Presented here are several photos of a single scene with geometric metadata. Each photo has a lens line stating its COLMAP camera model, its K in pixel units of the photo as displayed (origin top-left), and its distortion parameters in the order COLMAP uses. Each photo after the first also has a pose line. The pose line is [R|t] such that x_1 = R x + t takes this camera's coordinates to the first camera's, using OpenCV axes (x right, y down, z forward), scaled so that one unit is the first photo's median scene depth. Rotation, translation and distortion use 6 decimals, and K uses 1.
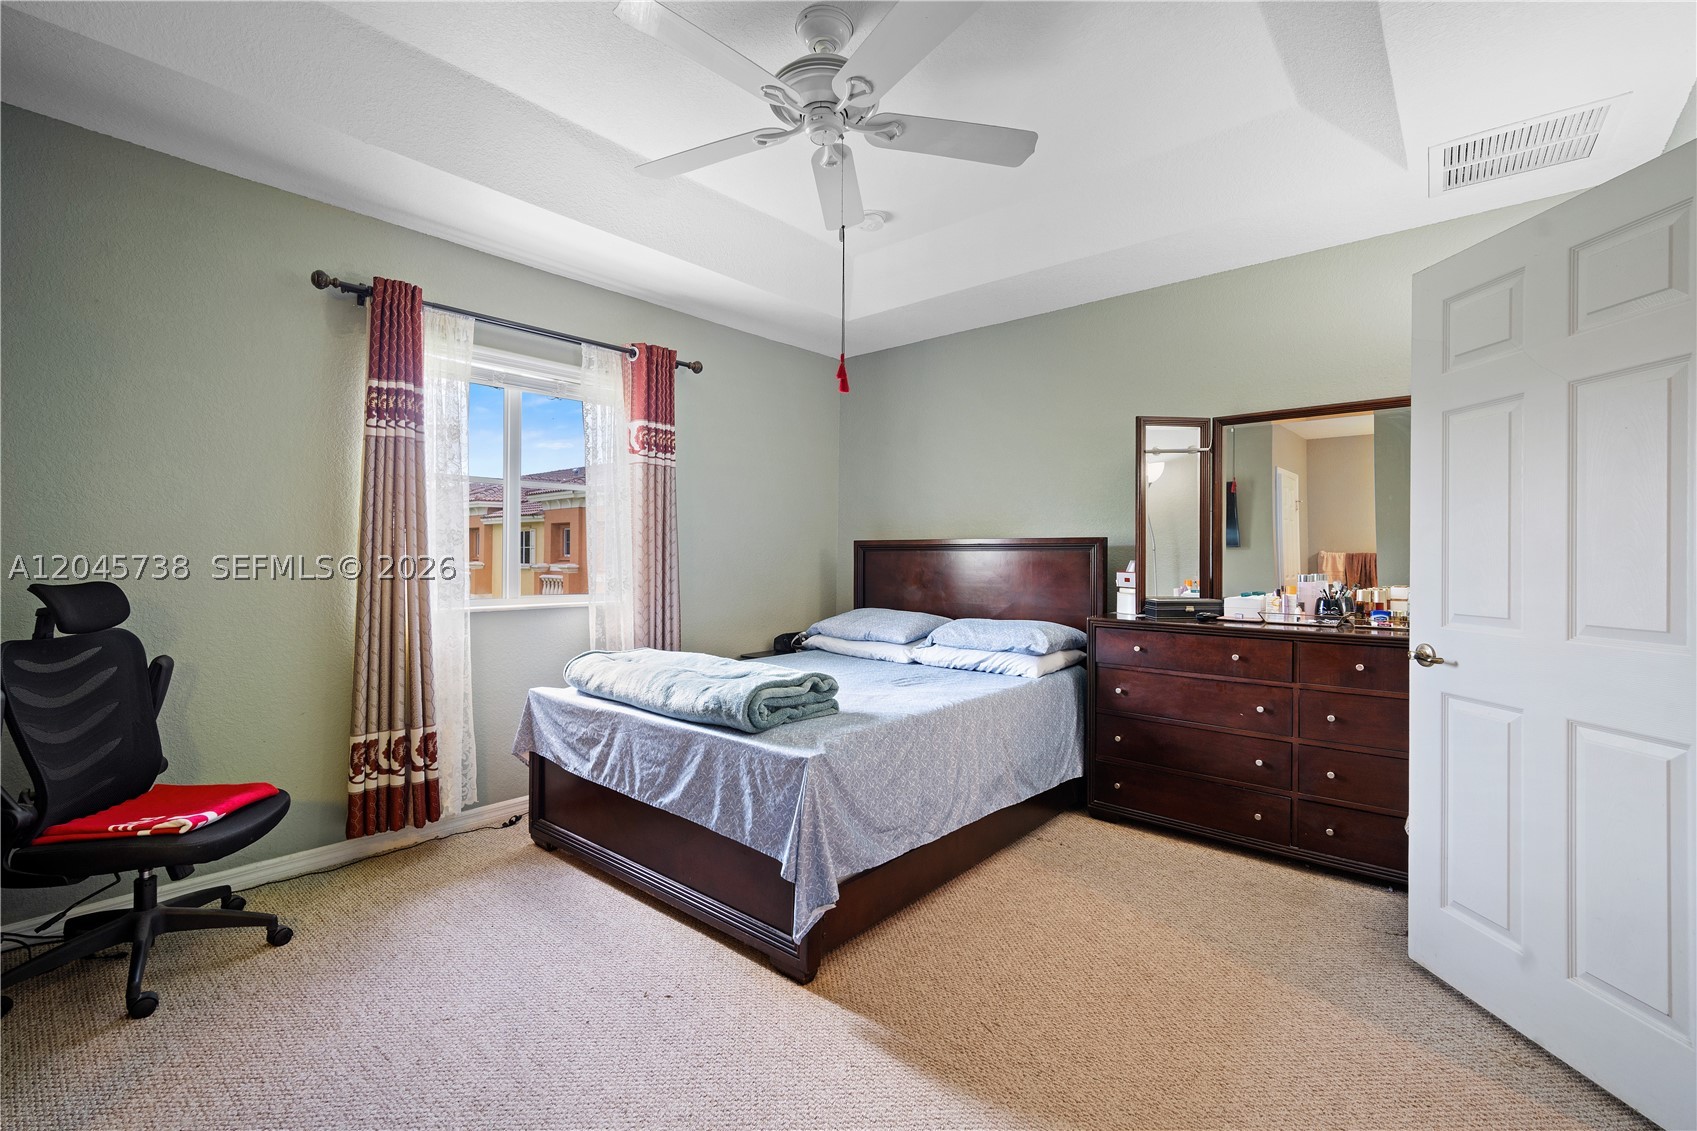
lens RADIAL K [[748.5, 0, 835.4], [0, 748.5, 557.8], [0, 0, 1]] dist [-0.007999, 0.004877]
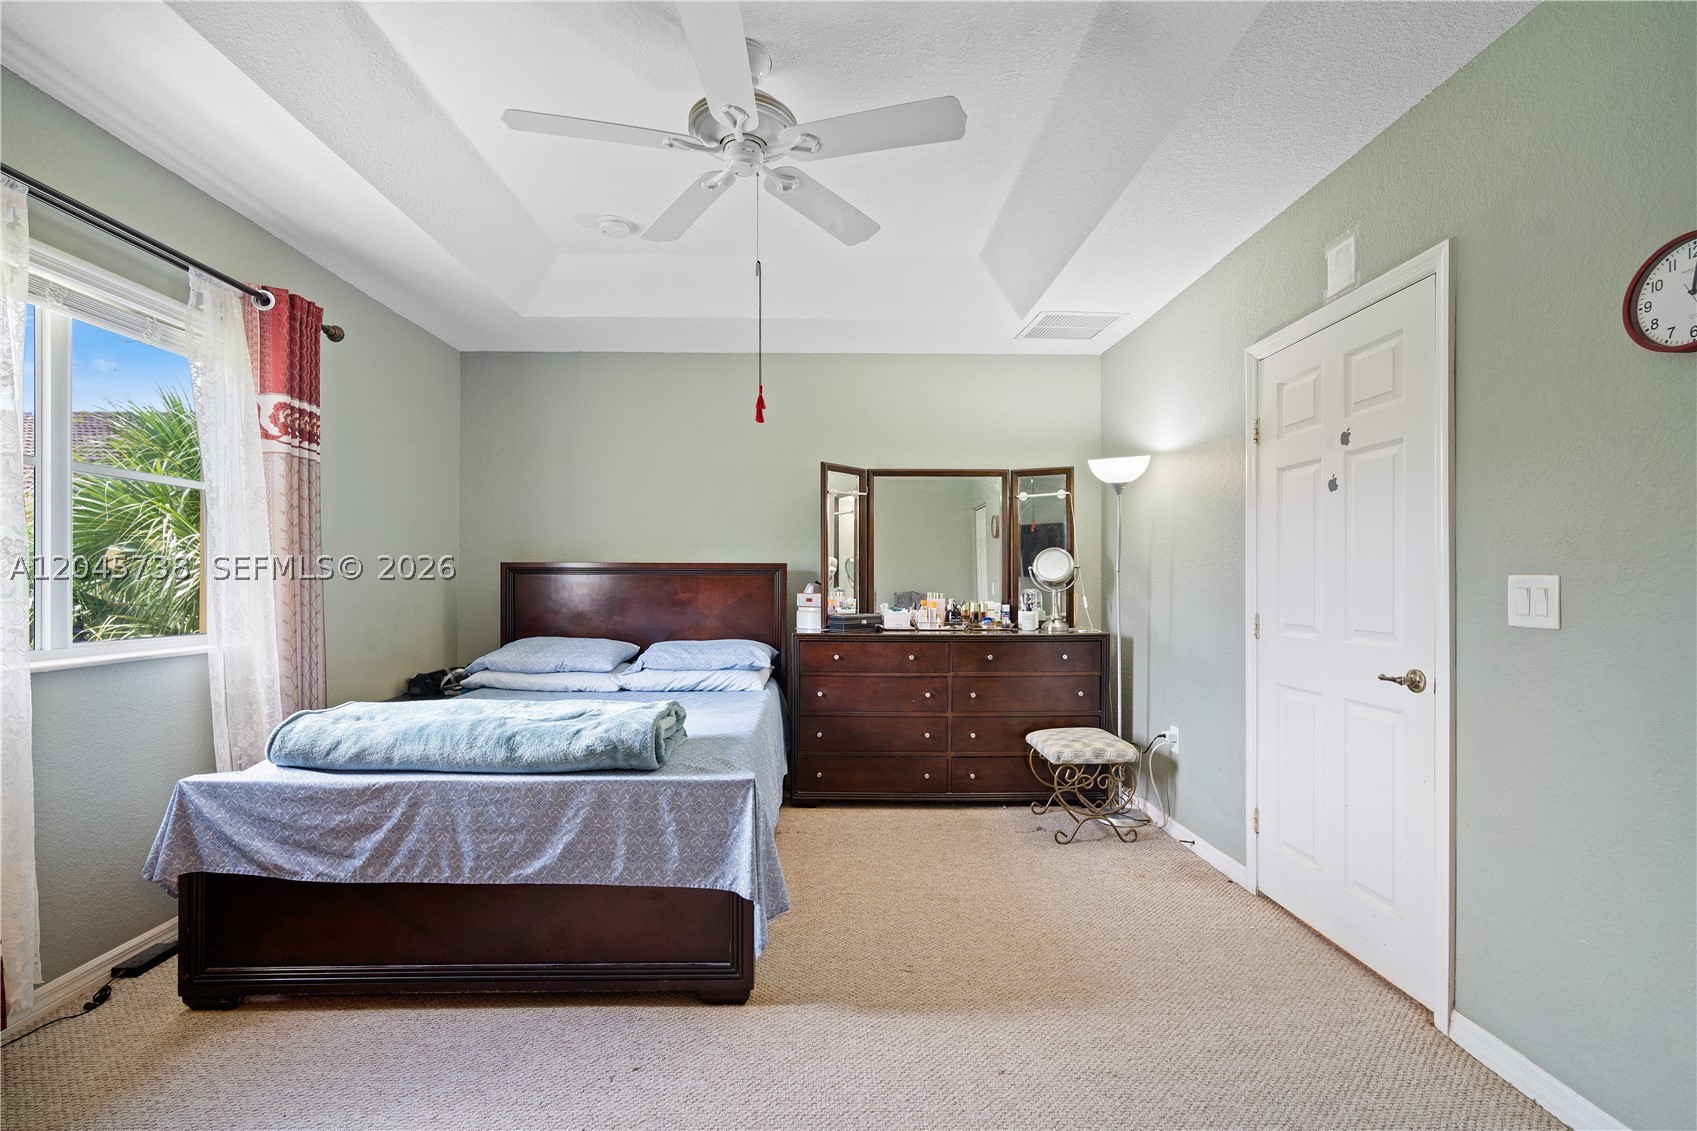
lens RADIAL K [[748.5, 0, 847.3], [0, 748.5, 583.7], [0, 0, 1]] dist [-0.007999, 0.004877]
pose [[0.739287, -0.004857, 0.673373, -0.422168], [0.002127, 0.999986, 0.004877, -0.002156], [-0.673387, -0.002173, 0.739287, 0.108770]]
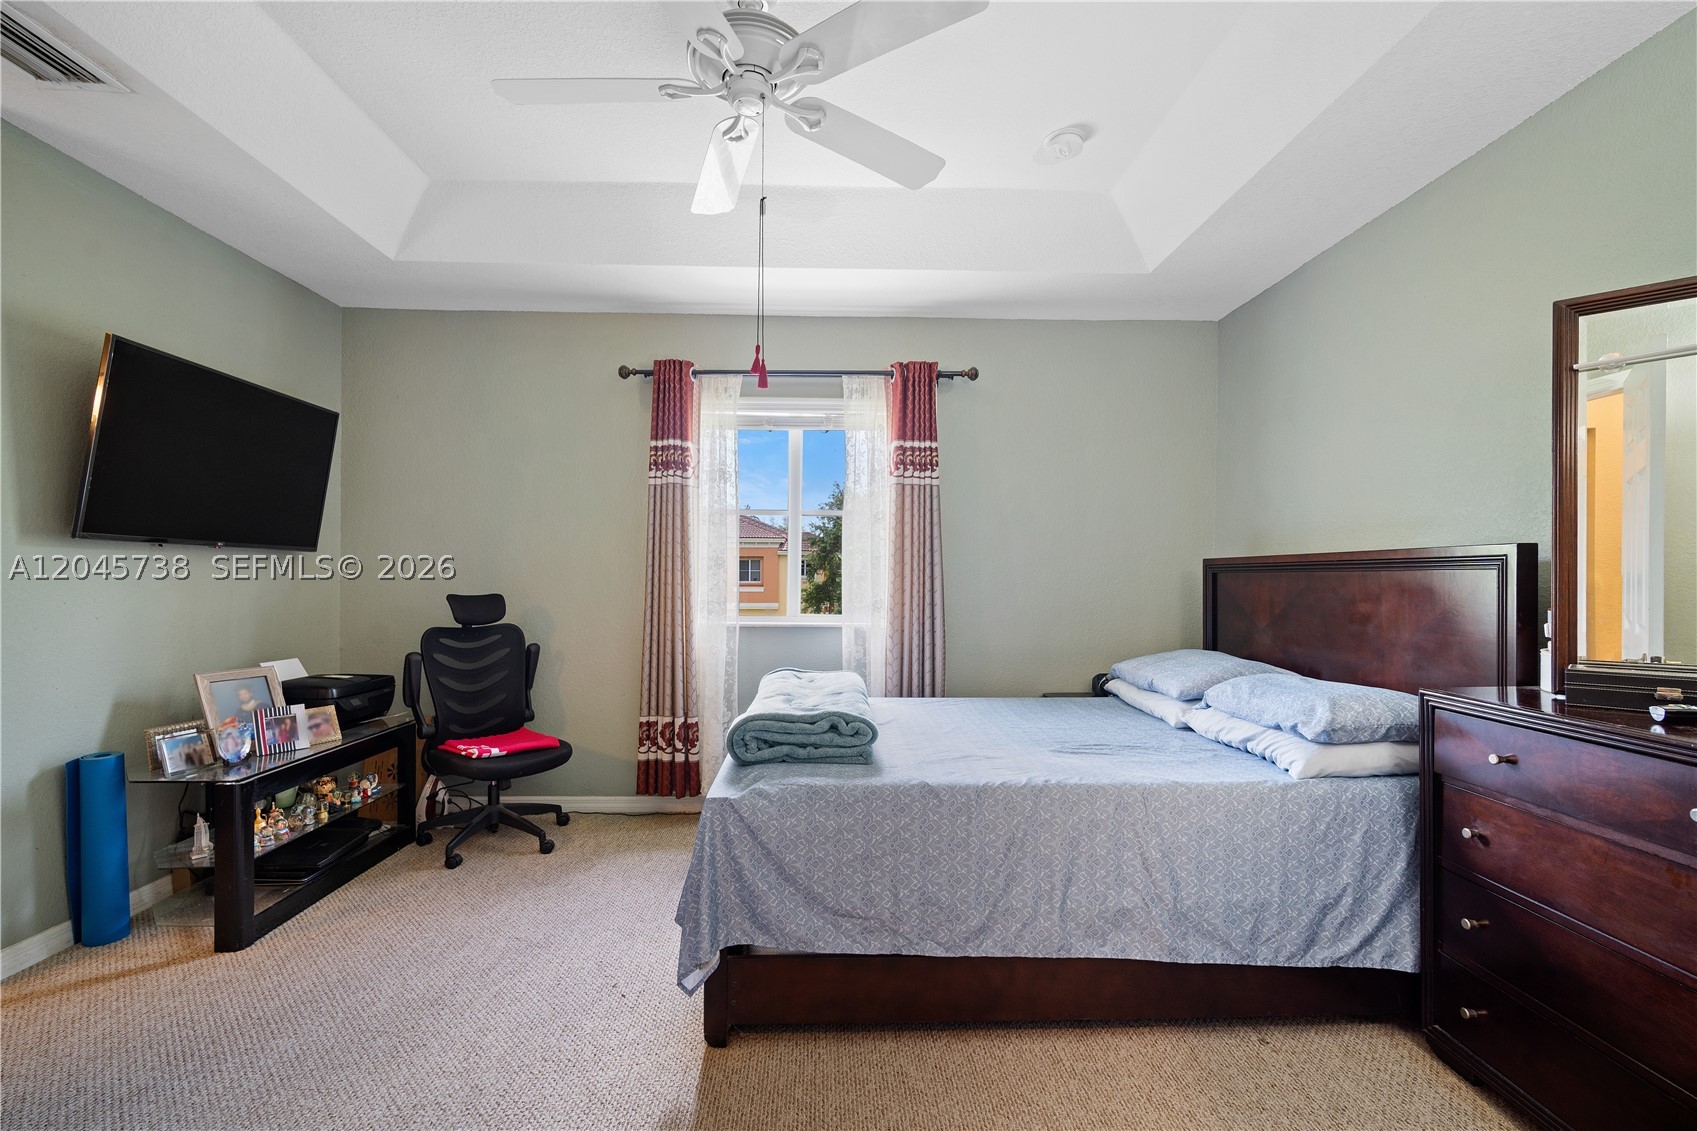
lens RADIAL K [[748.5, 0, 842.0], [0, 748.5, 578.9], [0, 0, 1]] dist [-0.007999, 0.004877]
pose [[0.677058, 0.000764, -0.735929, 0.514807], [-0.004824, 0.999983, -0.003400, 0.001855], [0.735914, 0.005852, 0.677050, 0.346885]]
